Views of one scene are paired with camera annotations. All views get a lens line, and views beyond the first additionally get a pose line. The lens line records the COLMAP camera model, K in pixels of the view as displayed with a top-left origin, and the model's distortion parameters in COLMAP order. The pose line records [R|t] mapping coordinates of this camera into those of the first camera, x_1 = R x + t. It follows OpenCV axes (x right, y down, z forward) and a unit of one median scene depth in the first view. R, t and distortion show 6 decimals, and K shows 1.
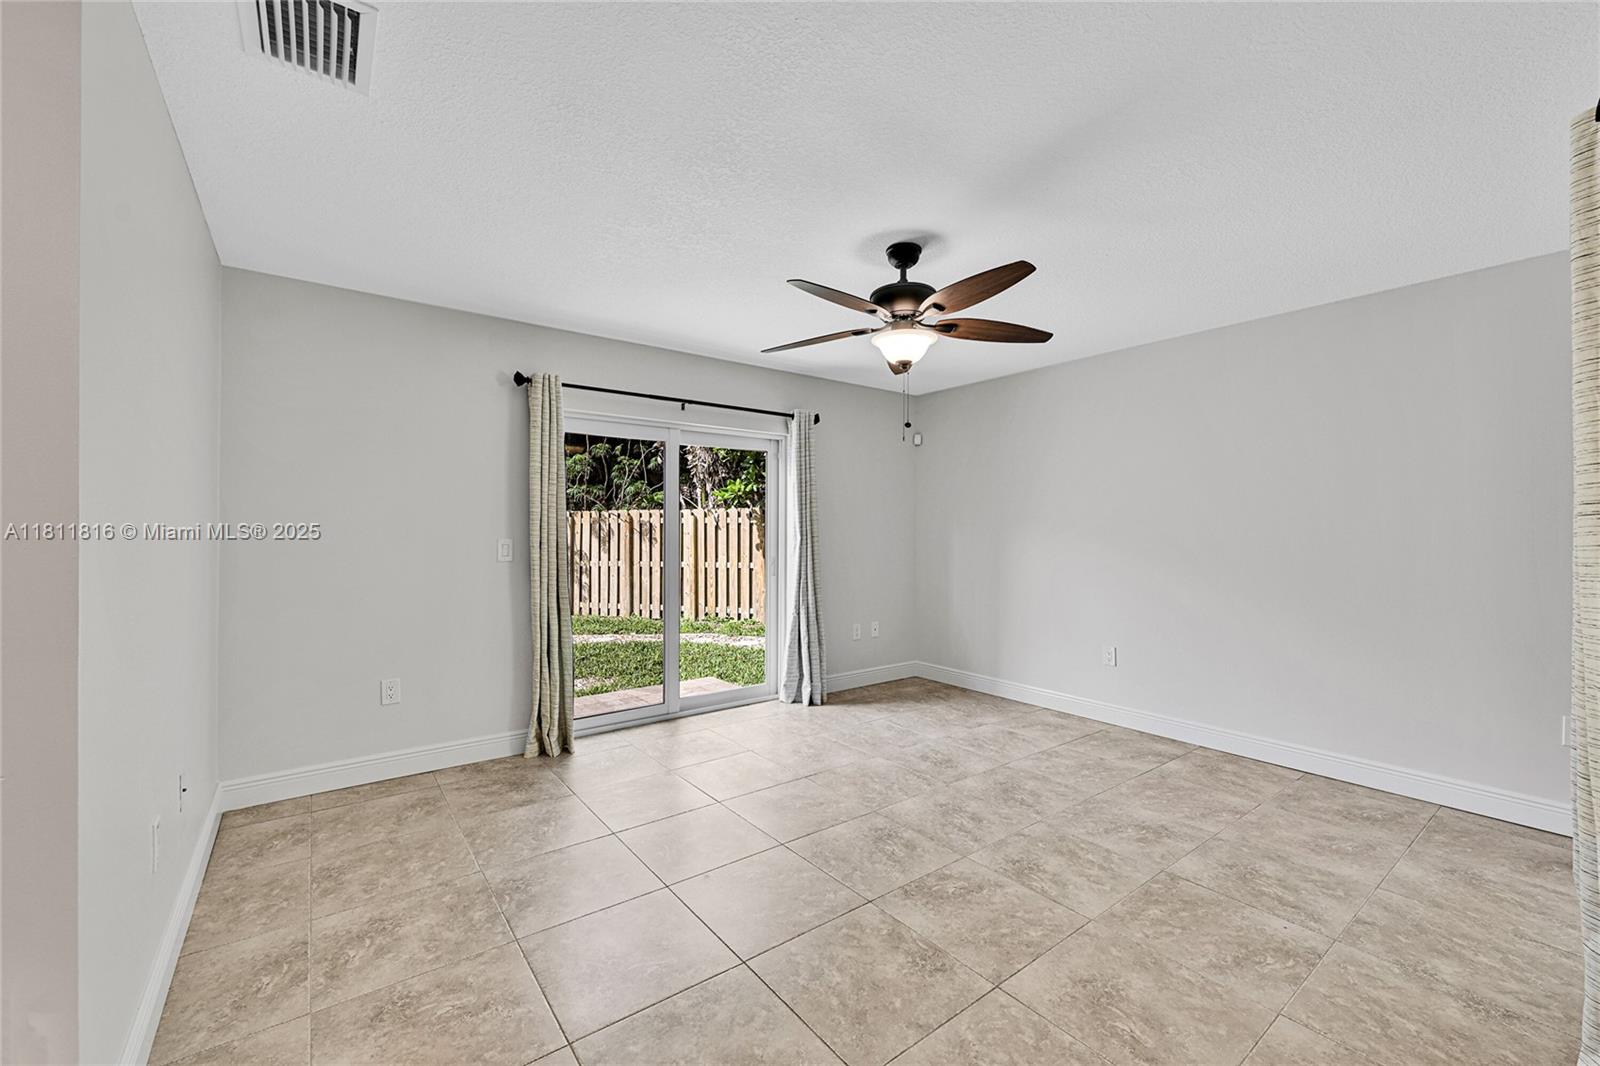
lens RADIAL K [[627.7, 0, 798.7], [0, 627.7, 529.8], [0, 0, 1]] dist [0.010099, -0.000396]
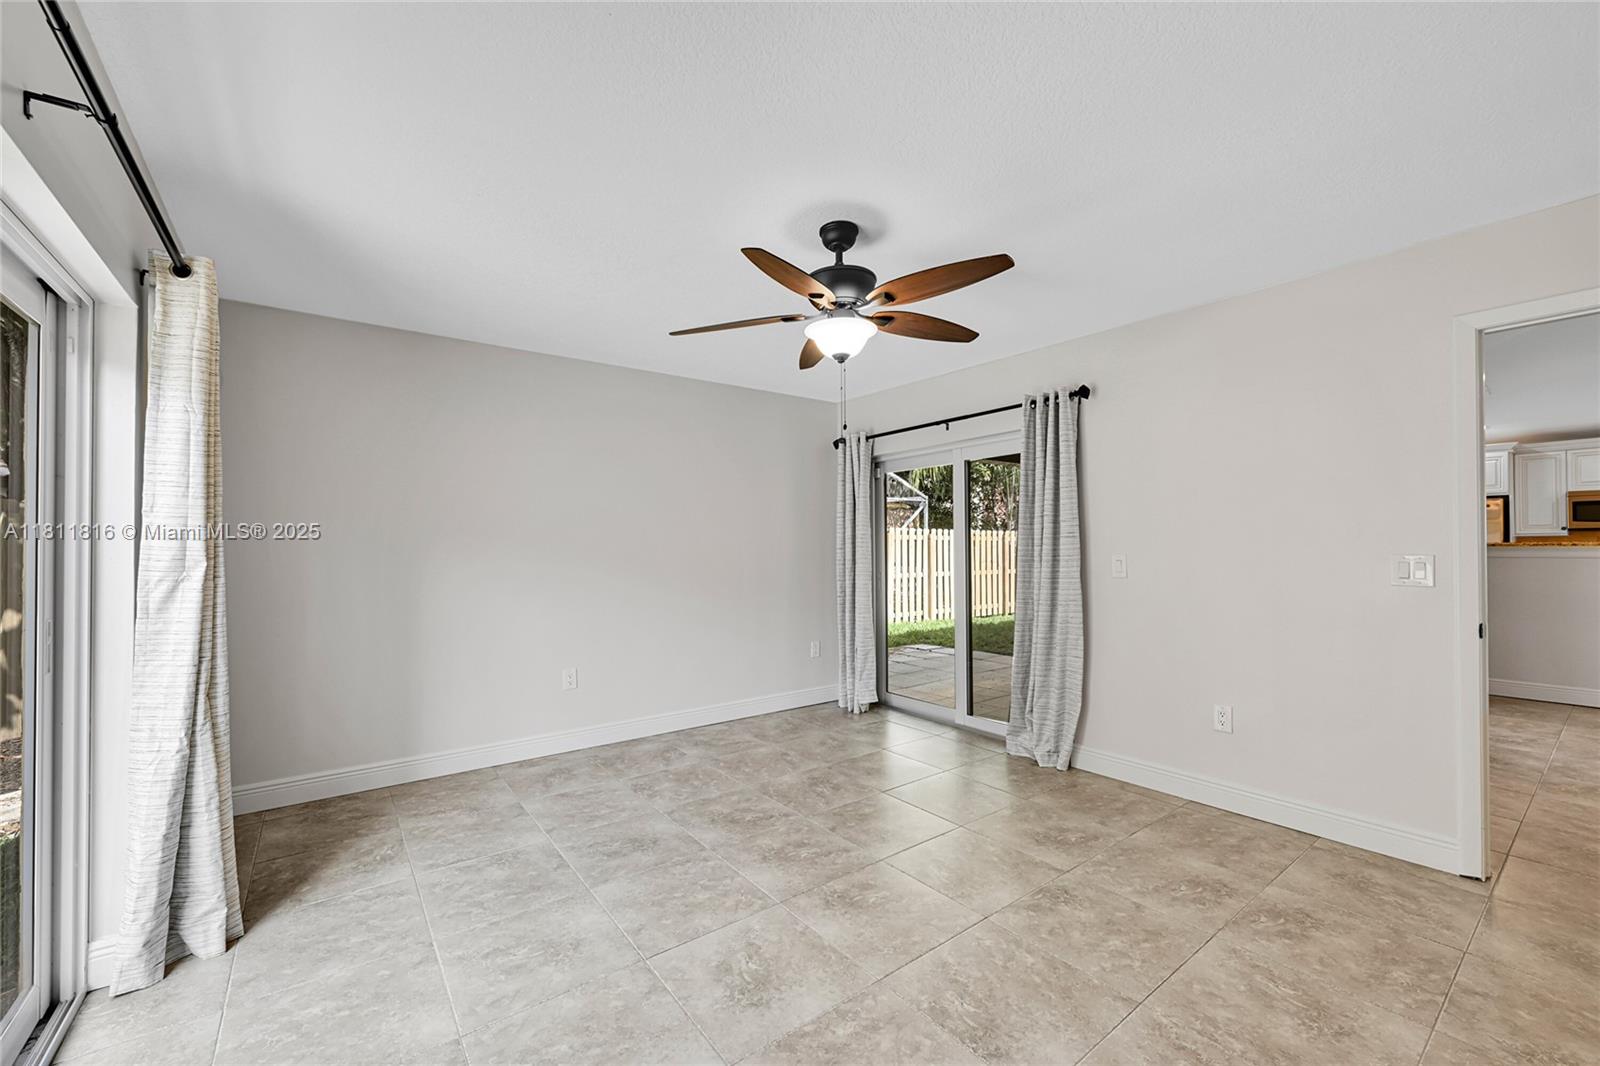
lens RADIAL K [[652.0, 0, 798.0], [0, 652.0, 538.0], [0, 0, 1]] dist [0.006287, 0.000847]
pose [[-0.001069, 0.011013, 0.999939, -0.559712], [-0.002318, 0.999937, -0.011016, 0.004823], [-0.999997, -0.002330, -0.001043, 0.791651]]
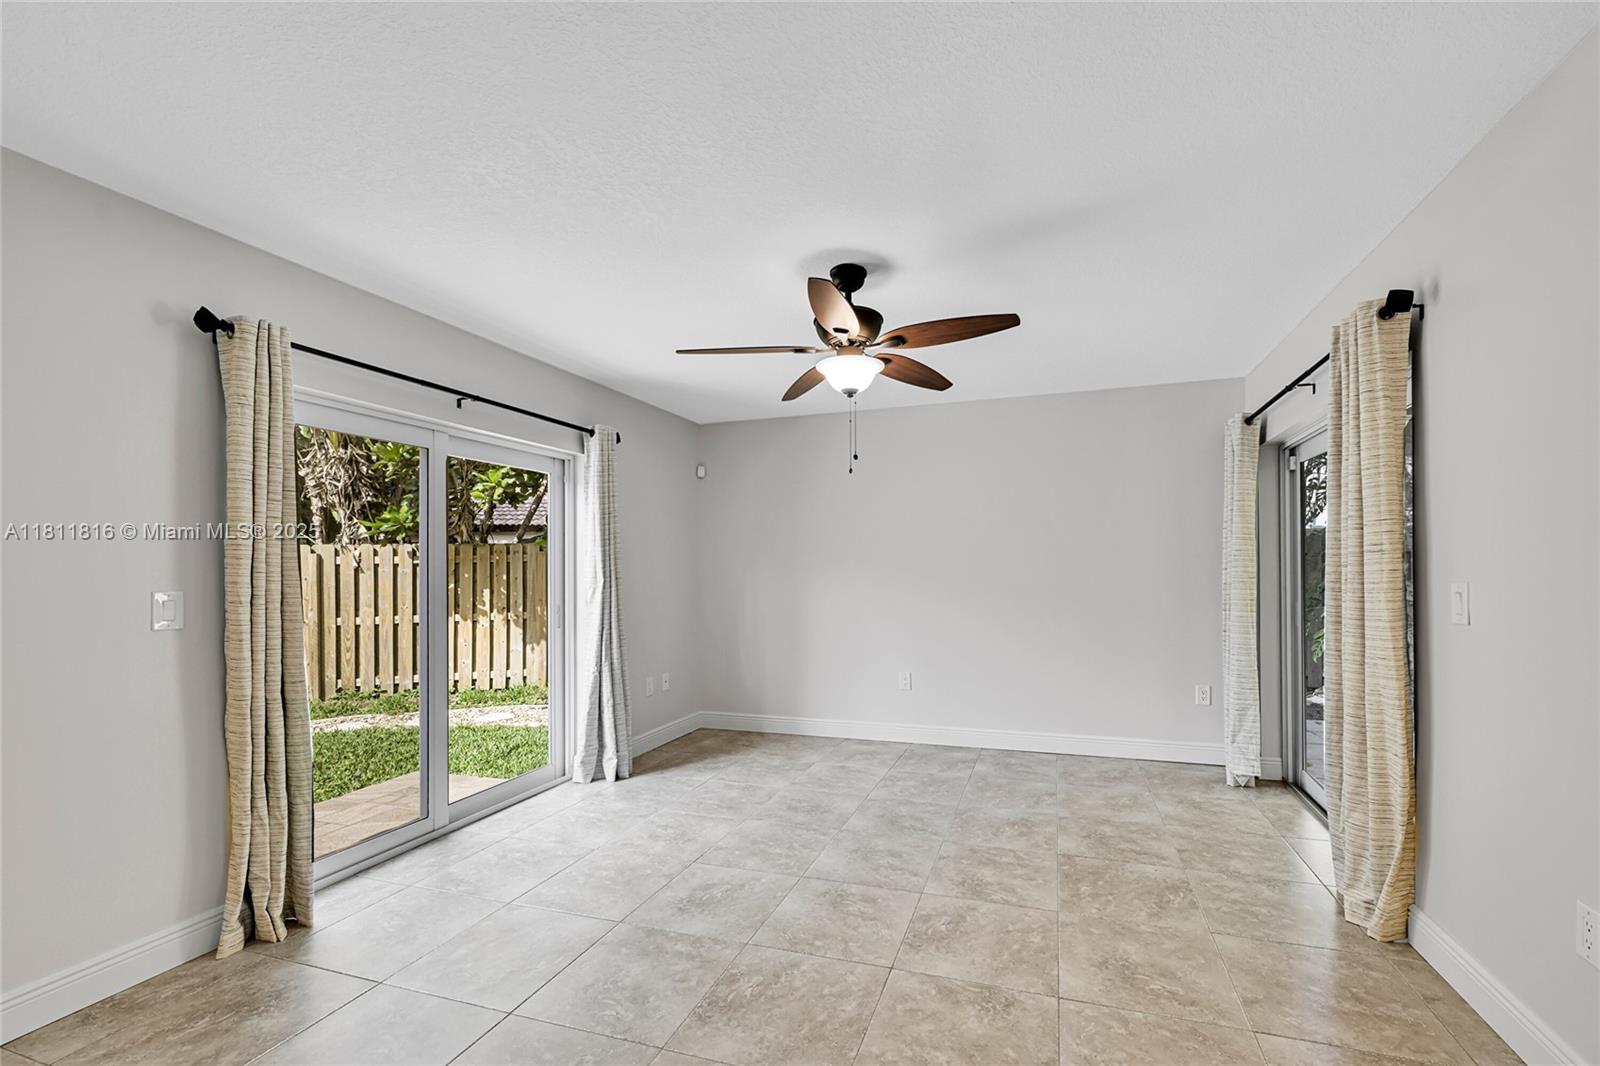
lens RADIAL K [[652.0, 0, 833.9], [0, 652.0, 566.2], [0, 0, 1]] dist [0.006287, 0.000847]
pose [[0.822082, -0.008468, 0.569306, -0.305774], [0.011693, 0.999930, -0.002012, -0.000228], [-0.569249, 0.008311, 0.822123, 0.154255]]
